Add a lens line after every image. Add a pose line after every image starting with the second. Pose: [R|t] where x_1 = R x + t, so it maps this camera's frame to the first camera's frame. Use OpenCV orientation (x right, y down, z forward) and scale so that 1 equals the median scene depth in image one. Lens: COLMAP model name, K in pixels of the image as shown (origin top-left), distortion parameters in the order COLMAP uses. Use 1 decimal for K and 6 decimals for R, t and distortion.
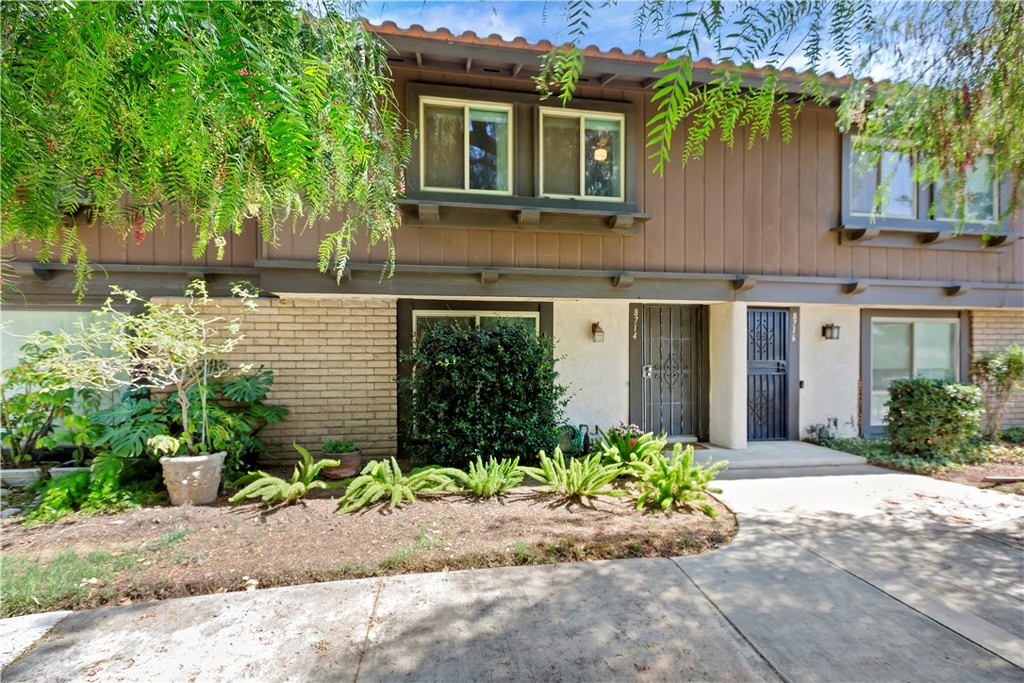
lens RADIAL K [[459.2, 0, 509.0], [0, 459.2, 345.0], [0, 0, 1]] dist [0.000007, -0.001150]
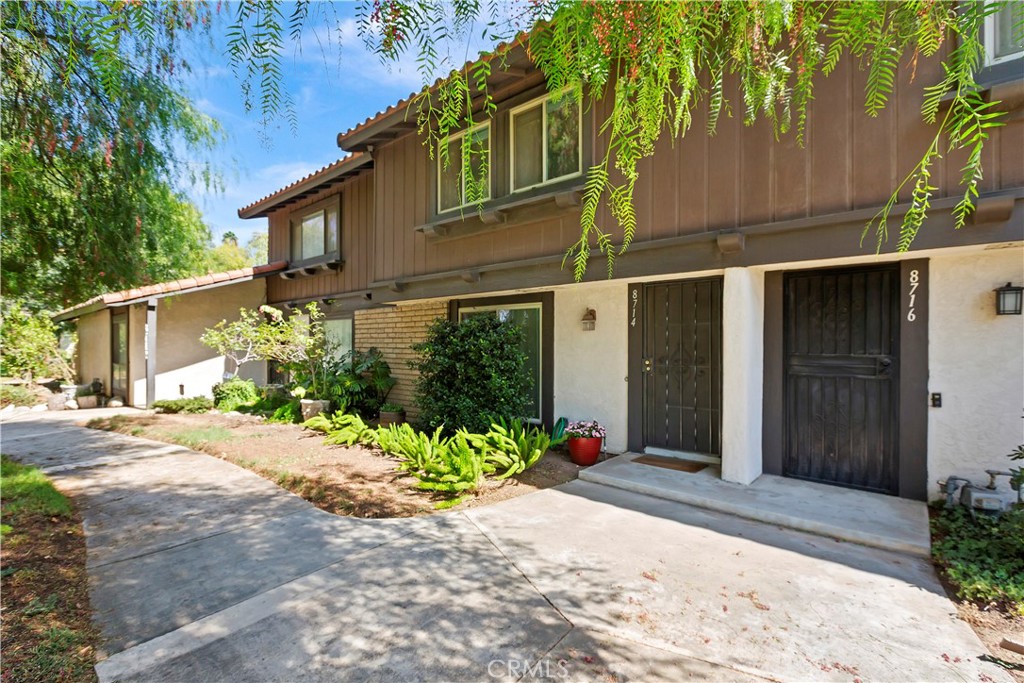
lens RADIAL K [[459.2, 0, 509.7], [0, 459.2, 337.7], [0, 0, 1]] dist [0.000007, -0.001150]
pose [[0.648190, -0.010140, -0.761411, 0.857505], [0.013995, 0.999901, -0.001401, 0.007244], [0.761350, -0.009748, 0.648268, 0.312556]]
